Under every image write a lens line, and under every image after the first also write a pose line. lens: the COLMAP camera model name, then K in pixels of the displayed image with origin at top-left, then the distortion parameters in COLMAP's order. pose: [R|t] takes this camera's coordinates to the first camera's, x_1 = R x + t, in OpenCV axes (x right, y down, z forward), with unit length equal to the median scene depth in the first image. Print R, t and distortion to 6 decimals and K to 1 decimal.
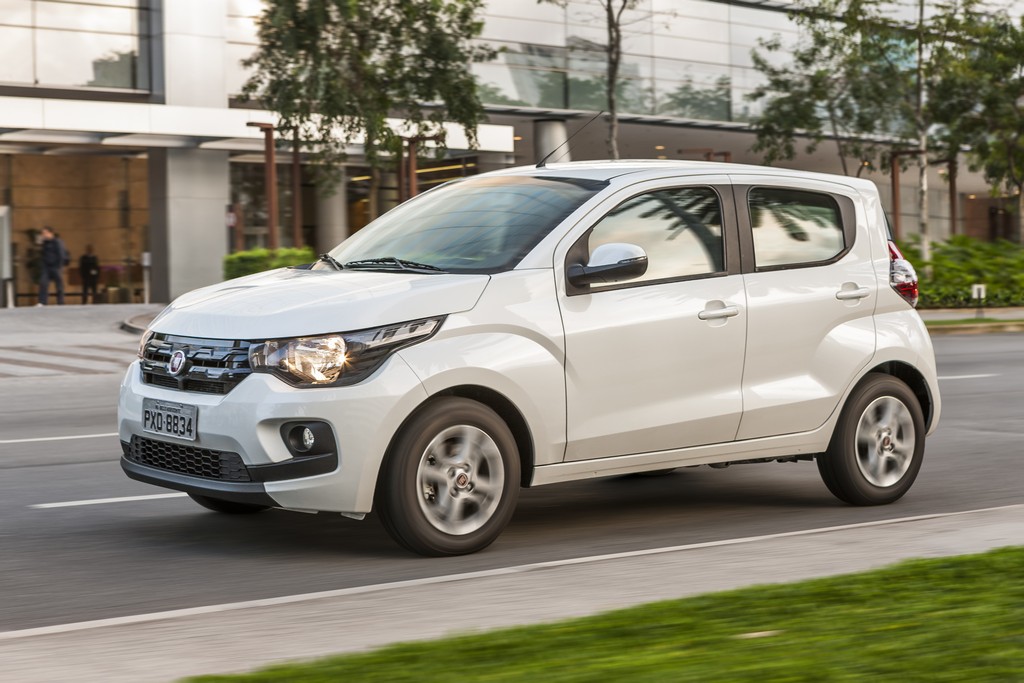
lens RADIAL K [[1956.0, 0, 512.0], [0, 1956.0, 341.5], [0, 0, 1]] dist [-0.155524, -0.076546]
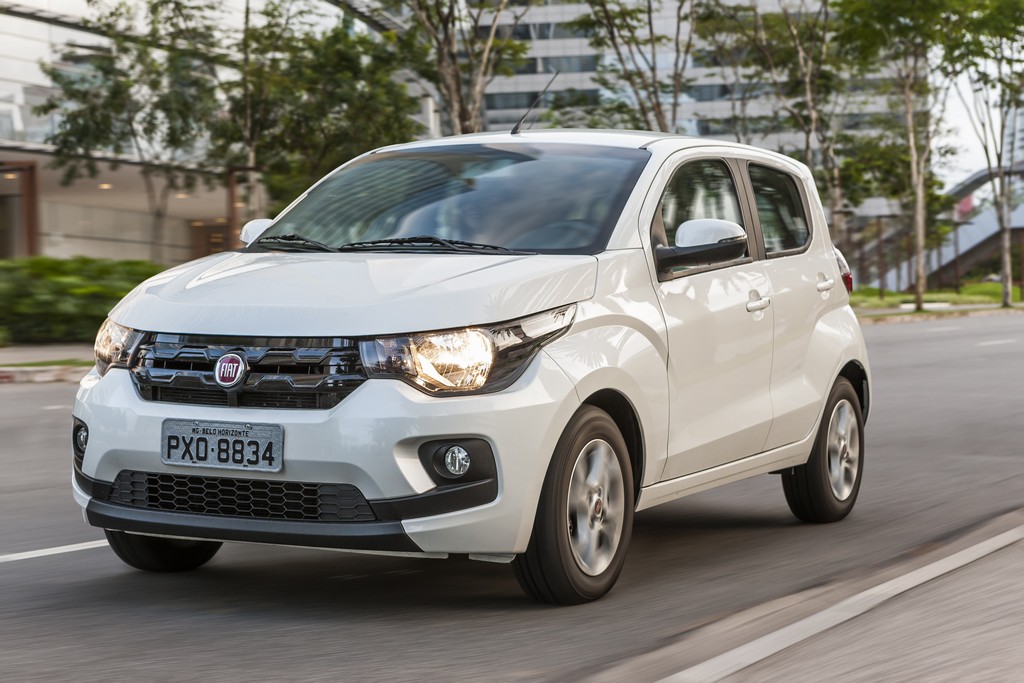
lens RADIAL K [[2050.4, 0, 512.0], [0, 2050.4, 341.5], [0, 0, 1]] dist [-0.043040, -0.000997]
pose [[0.915446, -0.013718, 0.402208, -0.390499], [0.021371, 0.999666, -0.014547, 0.013758], [-0.401874, 0.021912, 0.915433, 0.230742]]
